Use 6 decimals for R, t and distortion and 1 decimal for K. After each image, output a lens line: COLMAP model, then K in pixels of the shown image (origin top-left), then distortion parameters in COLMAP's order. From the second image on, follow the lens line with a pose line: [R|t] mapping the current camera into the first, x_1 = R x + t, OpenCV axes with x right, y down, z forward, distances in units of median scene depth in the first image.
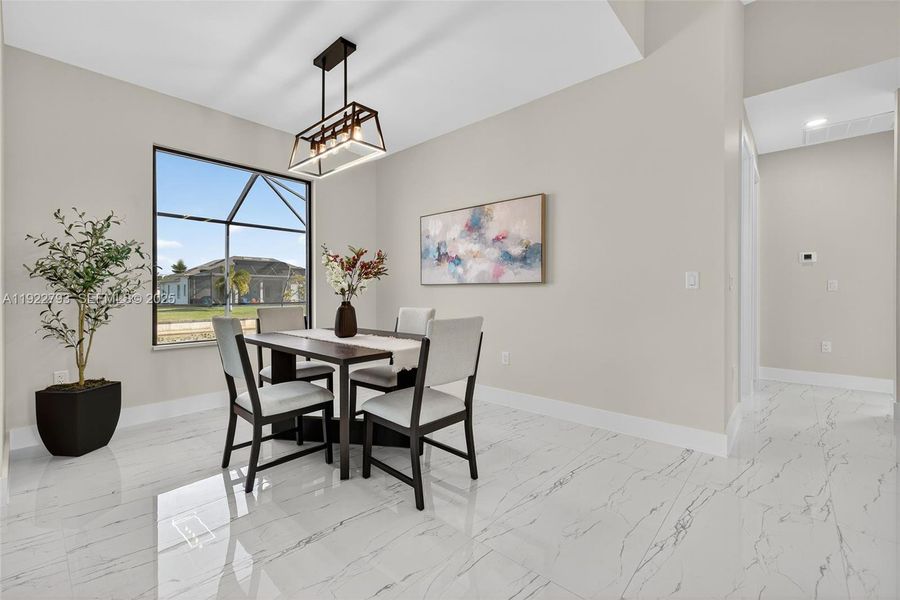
lens RADIAL K [[375.8, 0, 451.0], [0, 375.8, 295.3], [0, 0, 1]] dist [0.001018, -0.000108]
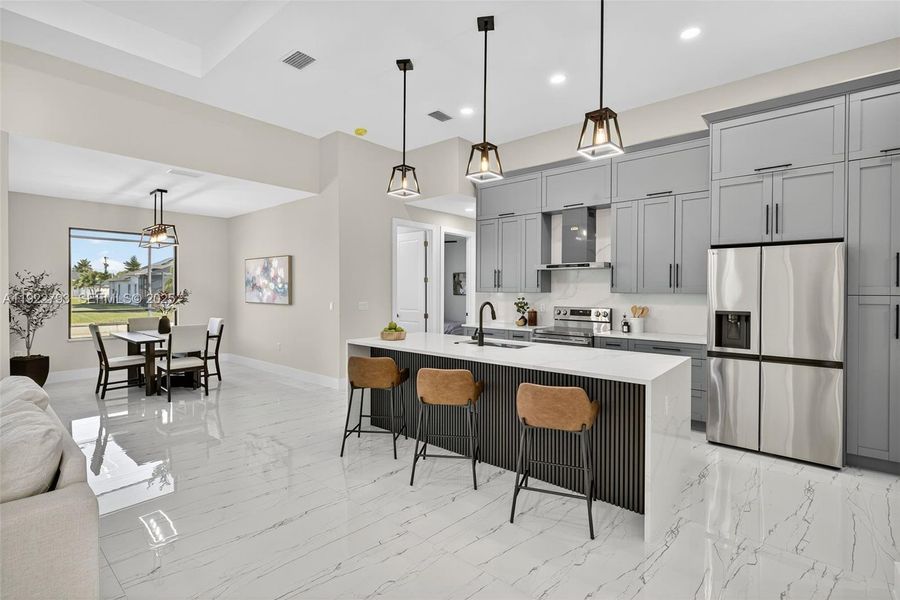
lens RADIAL K [[410.2, 0, 447.4], [0, 410.2, 295.6], [0, 0, 1]] dist [-0.001692, 0.000100]
pose [[0.999707, 0.003175, 0.024004, 1.043273], [-0.003262, 0.999988, 0.003573, -0.092615], [-0.023993, -0.003650, 0.999705, -1.078463]]
